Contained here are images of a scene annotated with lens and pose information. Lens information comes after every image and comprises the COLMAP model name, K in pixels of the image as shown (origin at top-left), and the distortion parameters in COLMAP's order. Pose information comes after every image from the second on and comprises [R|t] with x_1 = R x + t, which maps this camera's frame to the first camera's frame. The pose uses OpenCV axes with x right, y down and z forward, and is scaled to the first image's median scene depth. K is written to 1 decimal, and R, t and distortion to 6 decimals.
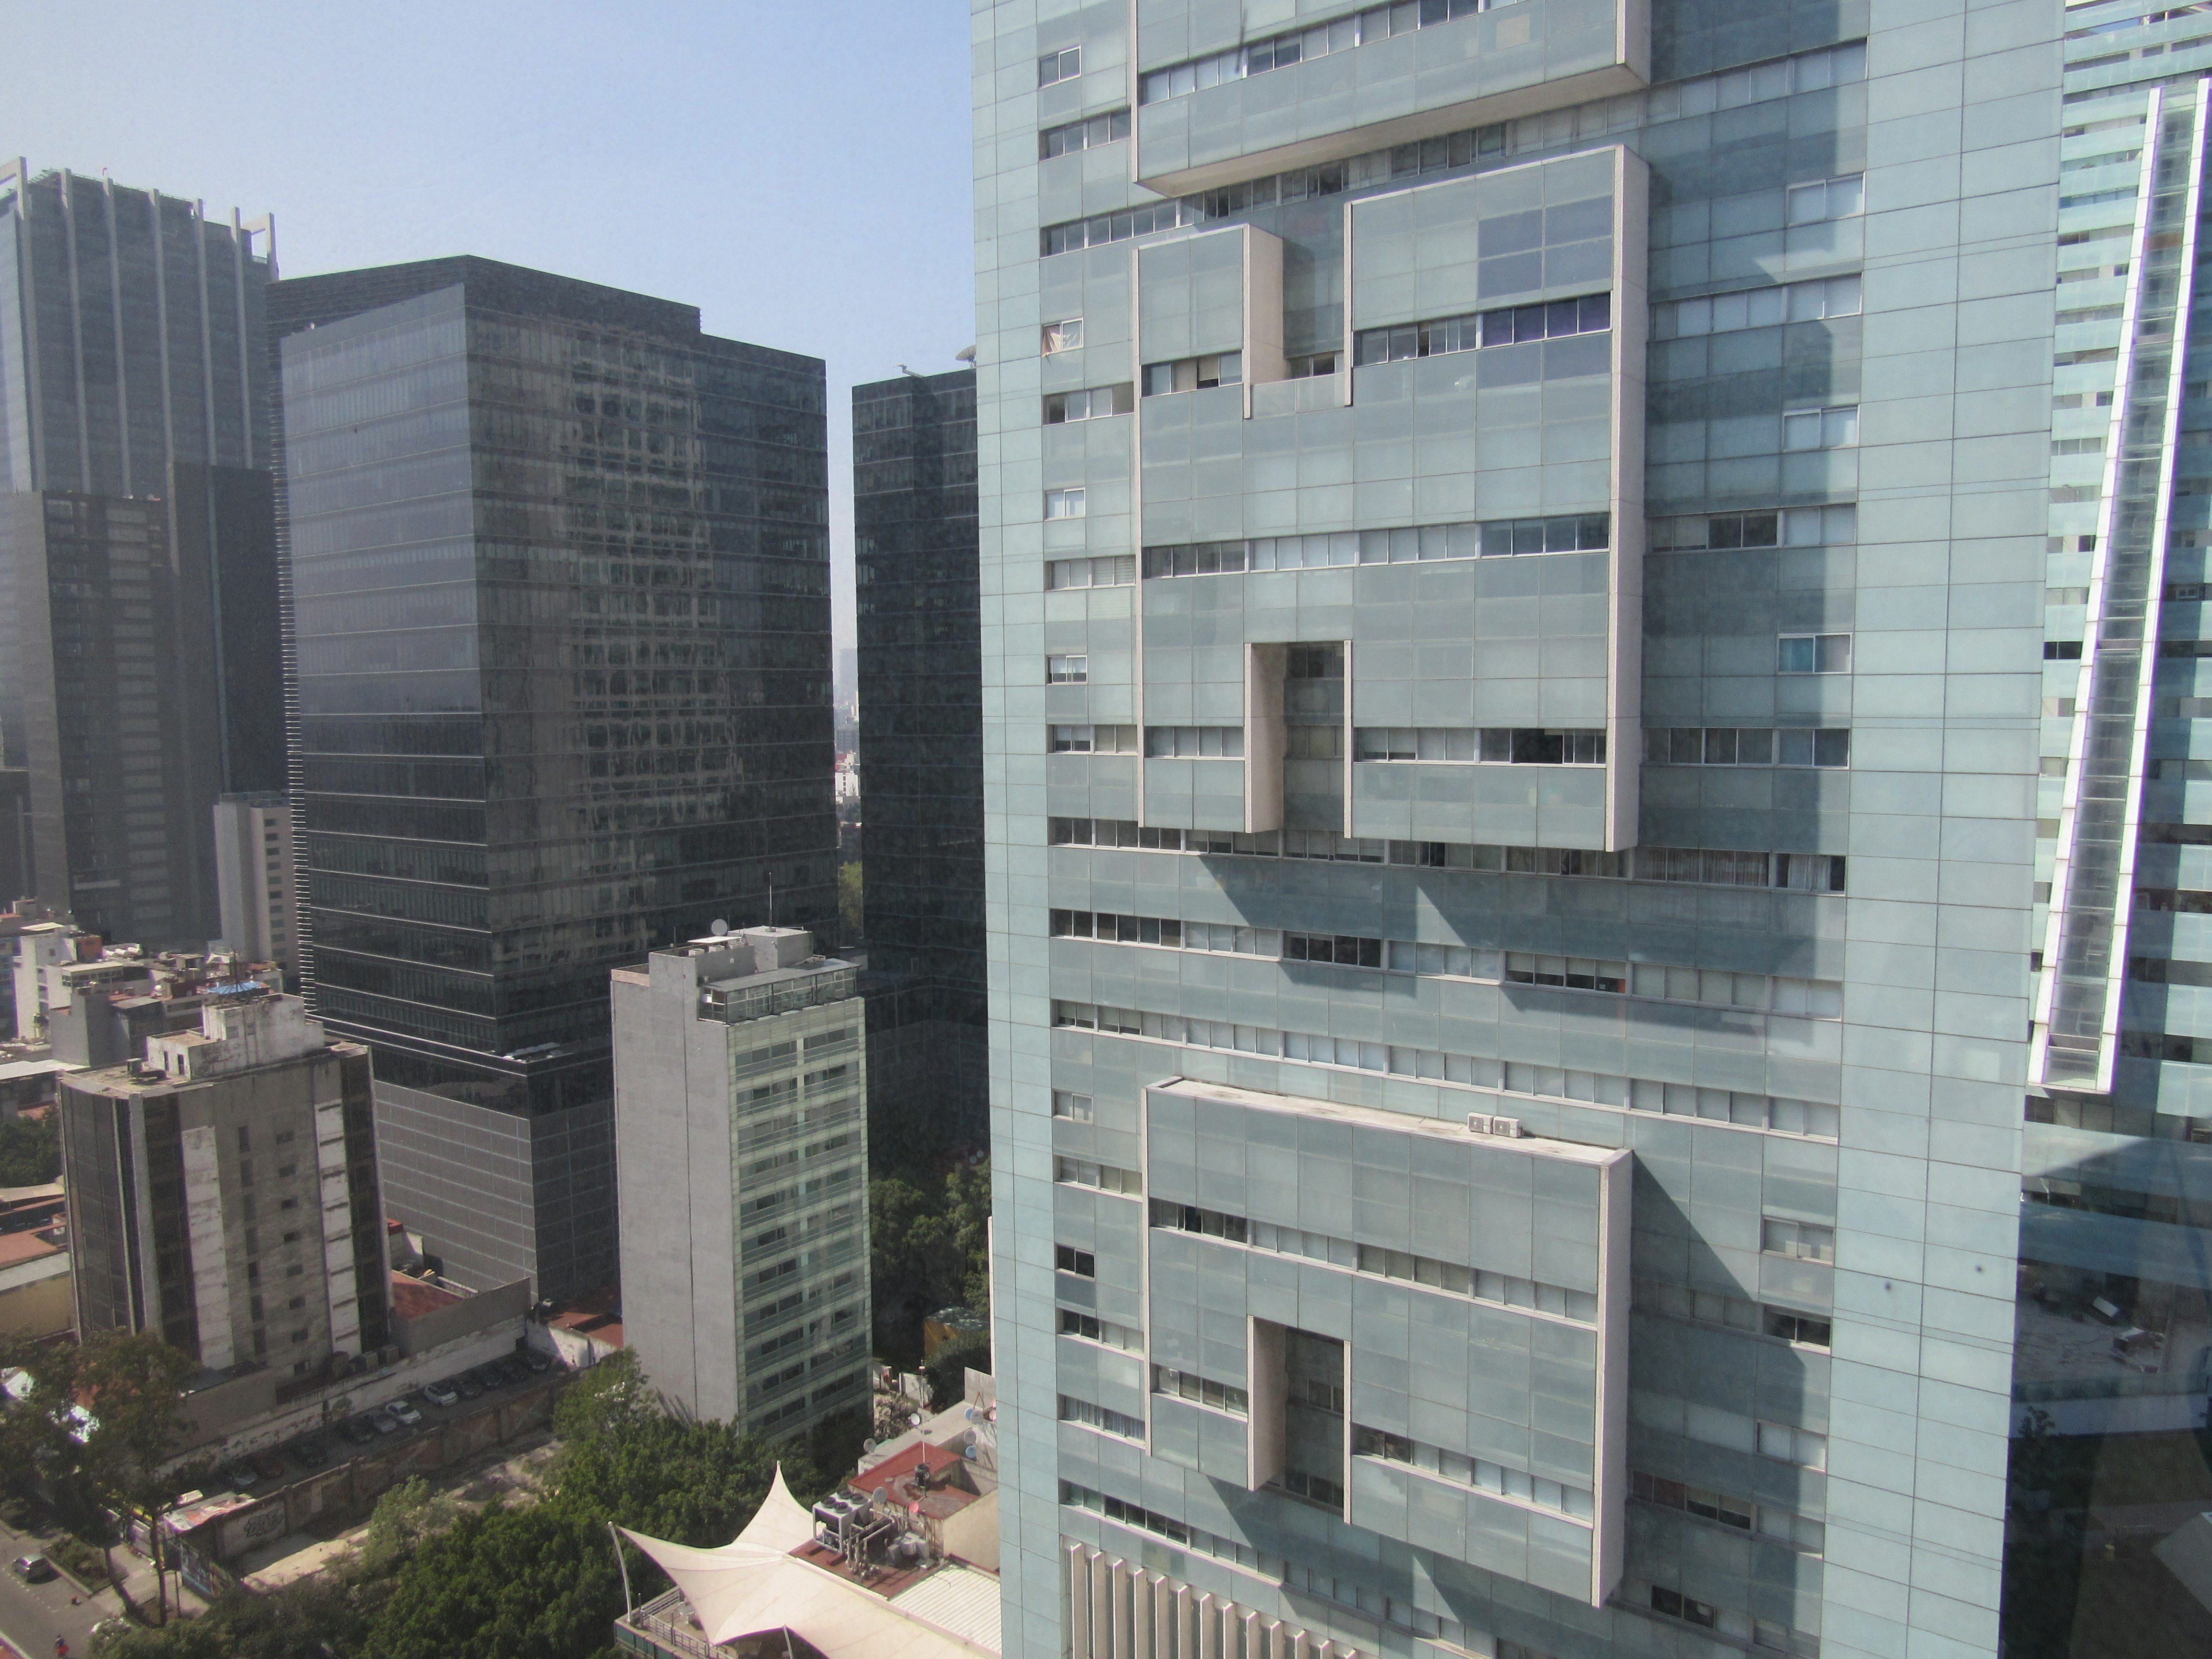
lens RADIAL K [[1582.4, 0, 1109.8], [0, 1582.4, 834.0], [0, 0, 1]] dist [-0.029578, 0.008030]
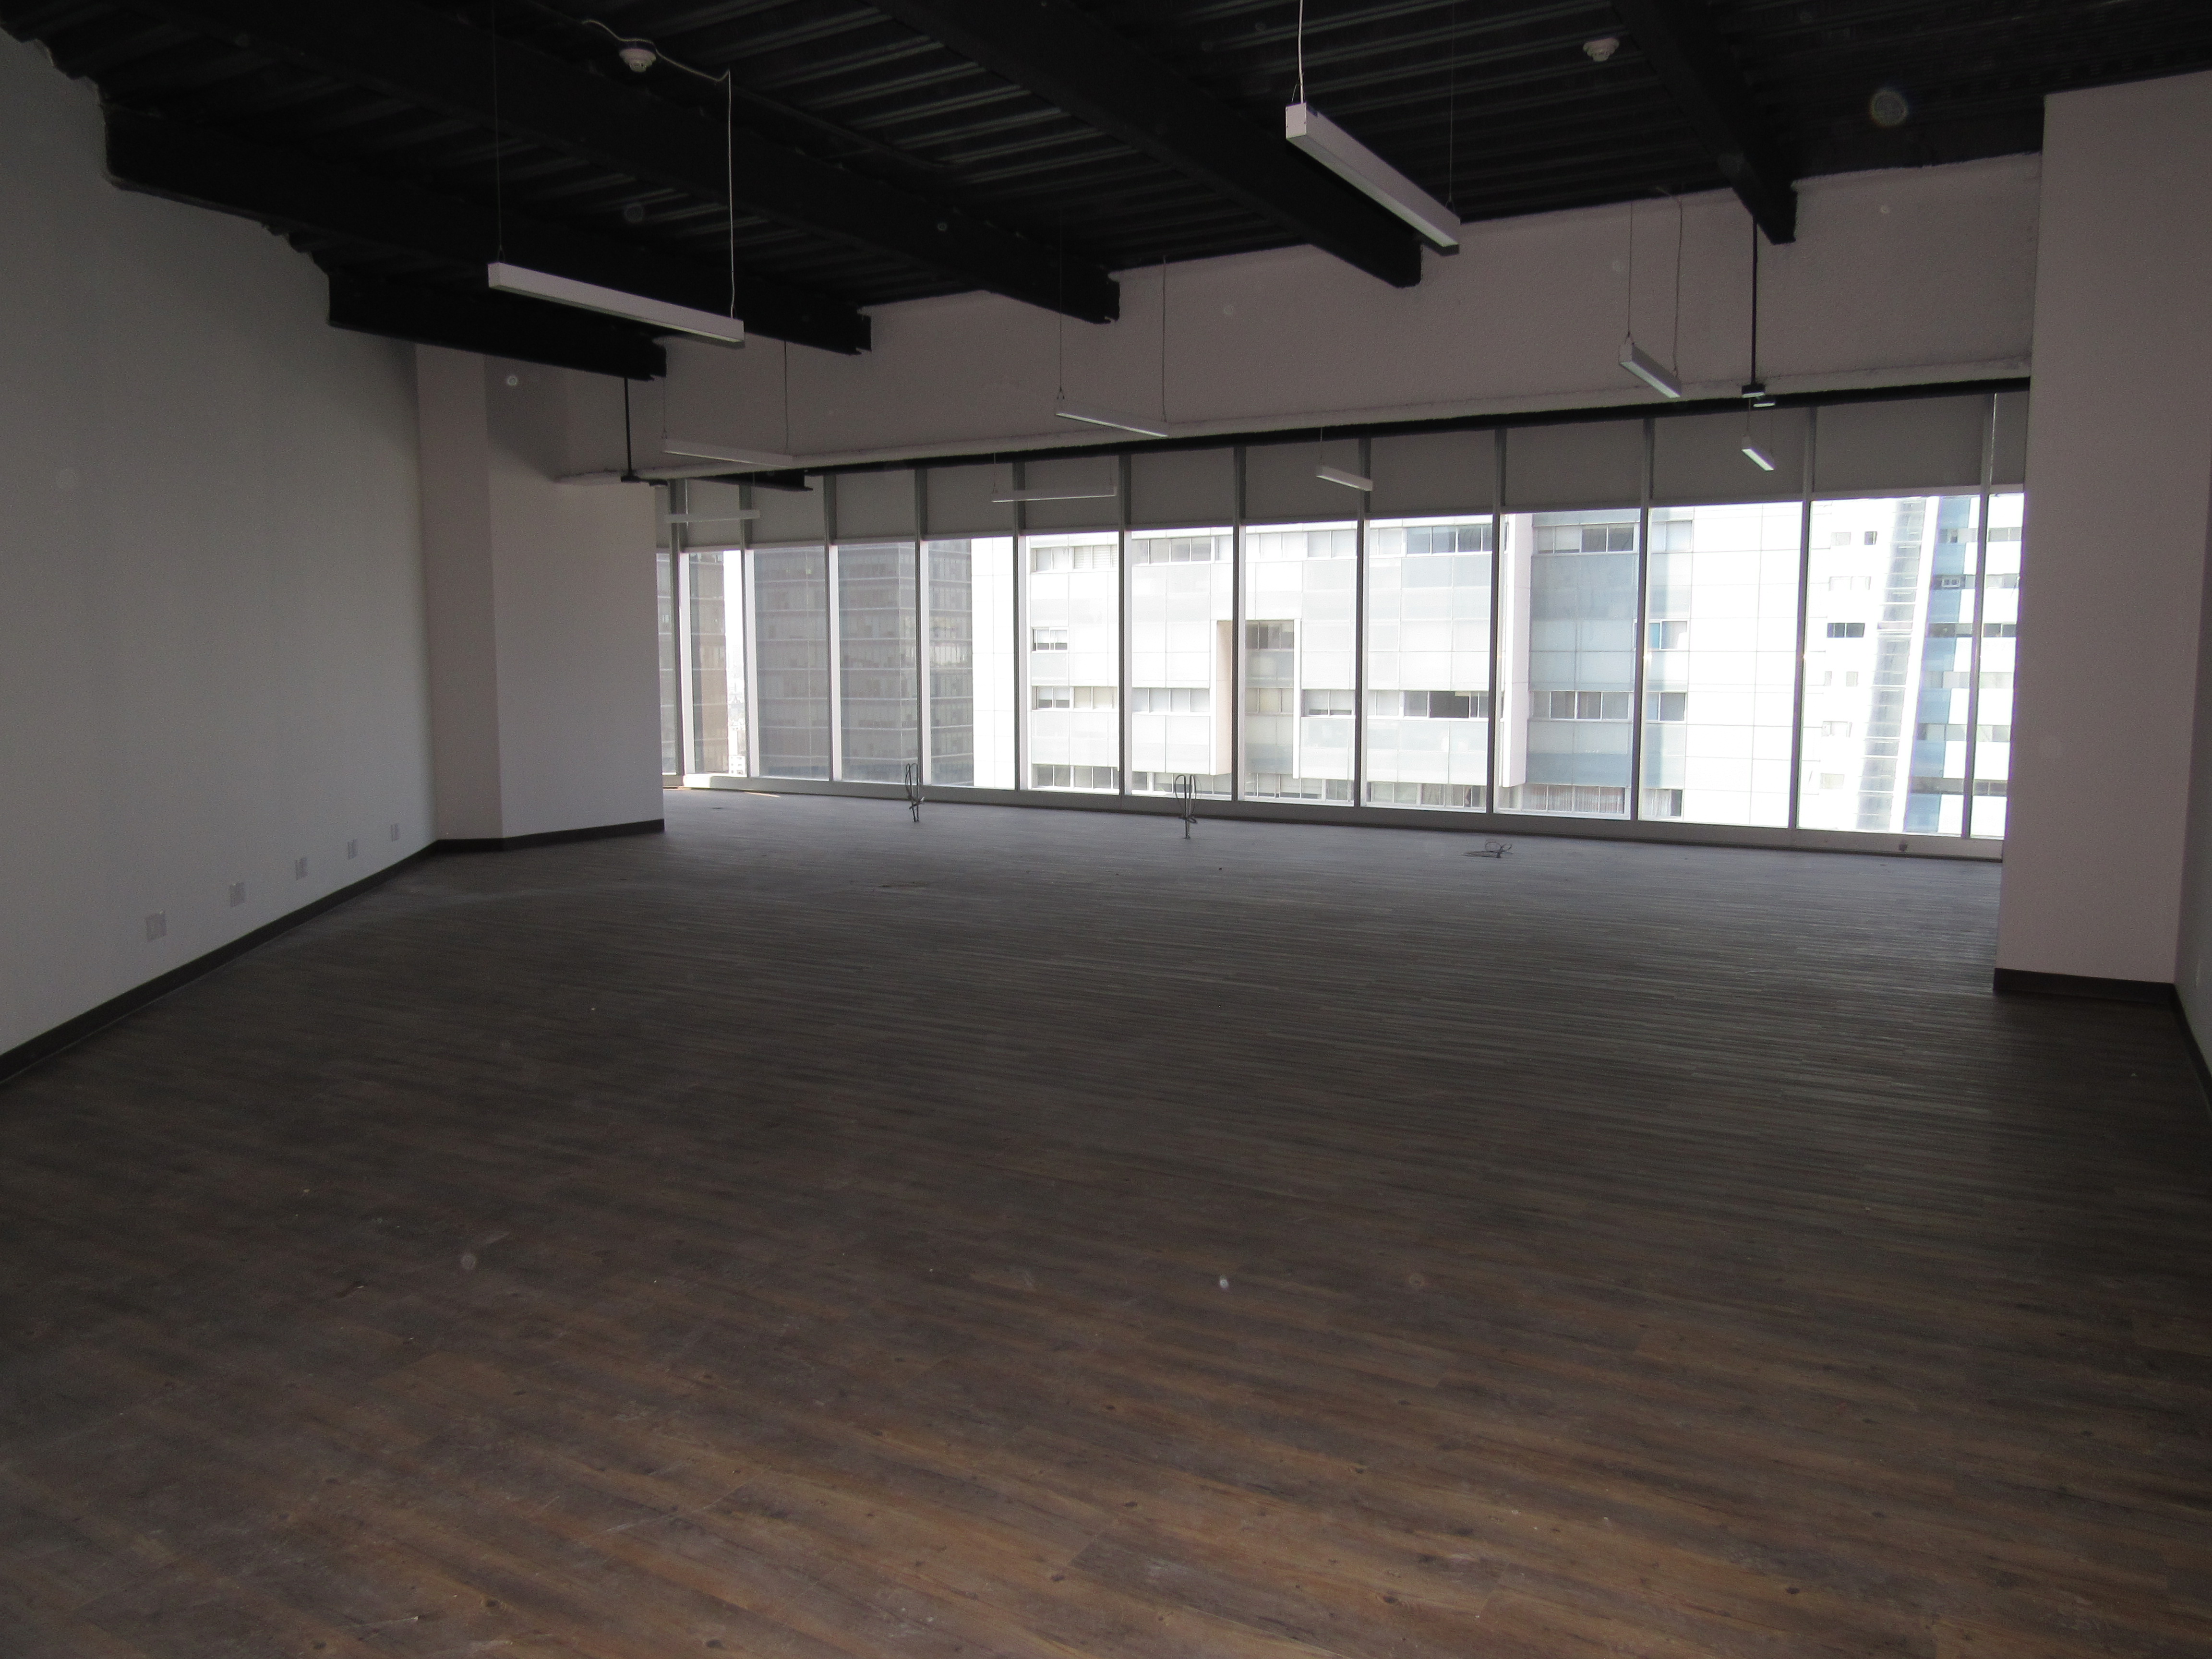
lens RADIAL K [[1582.4, 0, 1109.8], [0, 1582.4, 834.0], [0, 0, 1]] dist [-0.029578, 0.008030]
pose [[0.994600, -0.002323, 0.103752, -0.118824], [0.000167, 0.999784, 0.020783, 0.019648], [-0.103778, -0.020653, 0.994386, -0.213820]]
